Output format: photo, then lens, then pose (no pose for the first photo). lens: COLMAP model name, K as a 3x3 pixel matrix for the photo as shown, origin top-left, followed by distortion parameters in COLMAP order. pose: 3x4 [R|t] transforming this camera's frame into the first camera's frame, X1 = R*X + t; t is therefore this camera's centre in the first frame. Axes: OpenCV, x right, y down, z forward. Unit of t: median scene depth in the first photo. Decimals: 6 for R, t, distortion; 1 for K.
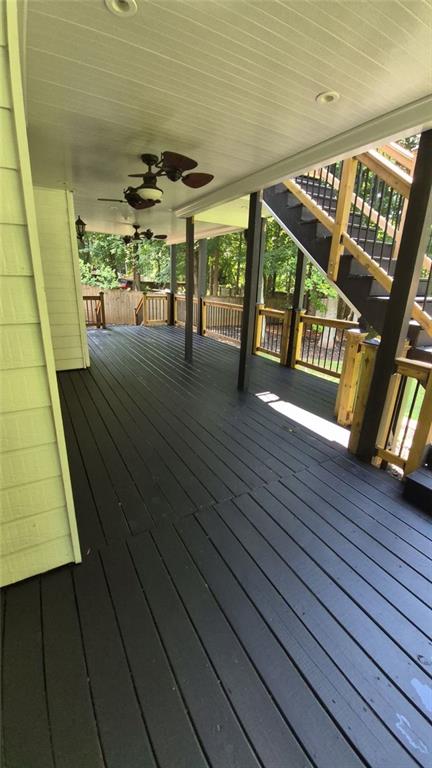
lens RADIAL K [[304.3, 0, 216.0], [0, 304.3, 381.1], [0, 0, 1]] dist [-0.012672, -0.000567]
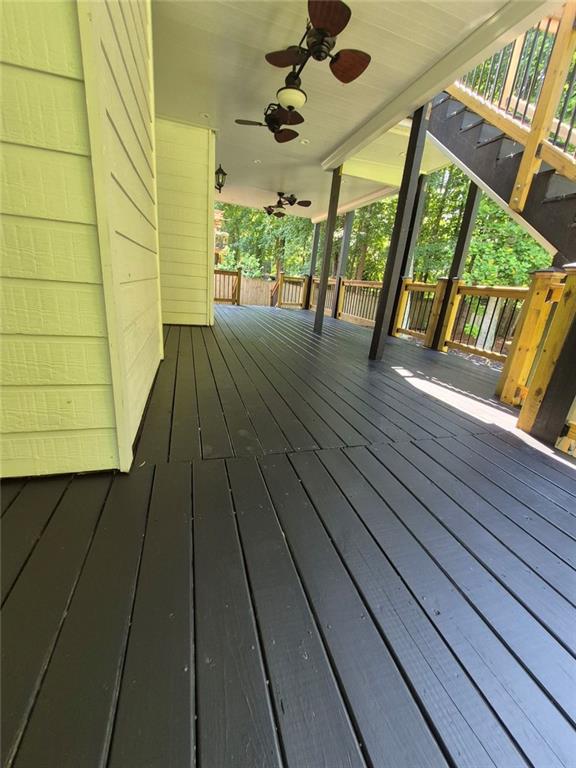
lens RADIAL K [[306.4, 0, 285.7], [0, 306.4, 384.3], [0, 0, 1]] dist [-0.001536, -0.000508]
pose [[0.972724, 0.119985, -0.198521, 0.024304], [-0.121401, 0.992591, 0.005069, 0.124288], [0.197659, 0.019170, 0.980083, 0.122227]]
